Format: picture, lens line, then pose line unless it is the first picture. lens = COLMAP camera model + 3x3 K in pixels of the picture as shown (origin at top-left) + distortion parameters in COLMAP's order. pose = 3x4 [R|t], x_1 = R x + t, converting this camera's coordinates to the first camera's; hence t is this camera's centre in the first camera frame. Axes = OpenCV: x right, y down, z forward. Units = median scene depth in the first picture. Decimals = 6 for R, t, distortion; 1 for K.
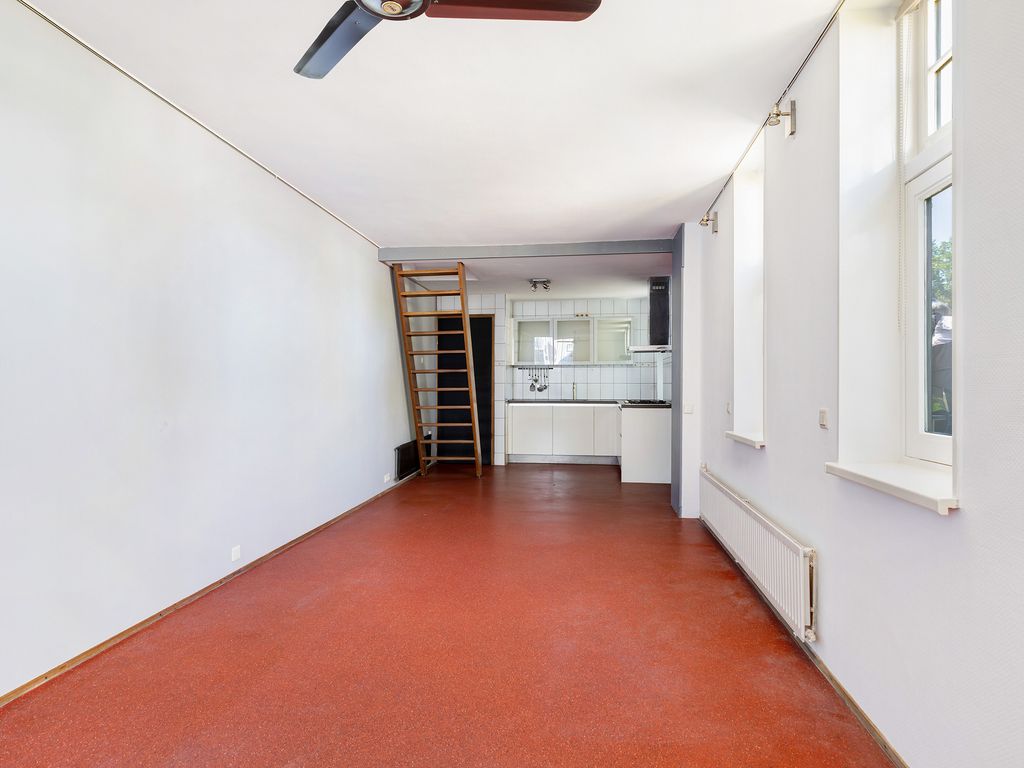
lens RADIAL K [[520.2, 0, 512.0], [0, 520.2, 384.0], [0, 0, 1]] dist [0.000220, 0.000018]
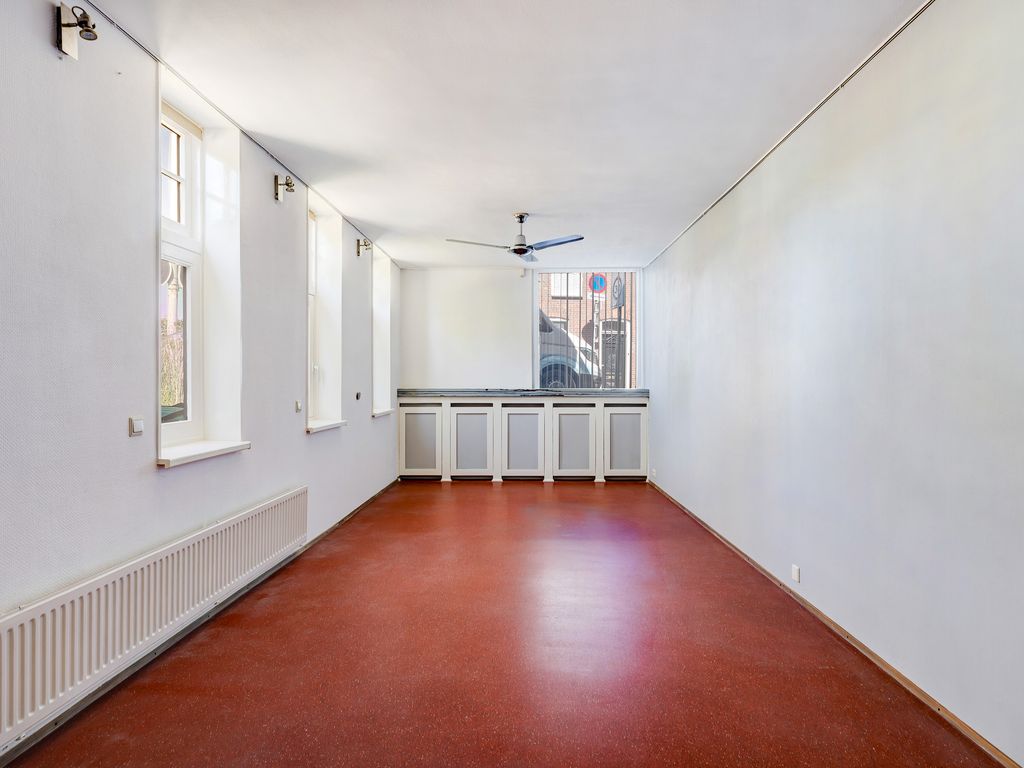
lens RADIAL K [[619.6, 0, 512.0], [0, 619.6, 384.0], [0, 0, 1]] dist [0.000711, 0.002716]
pose [[-0.995232, -0.001809, -0.097519, 0.073906], [-0.001763, 0.999998, -0.000560, -0.003978], [0.097520, -0.000385, -0.995233, 2.250905]]
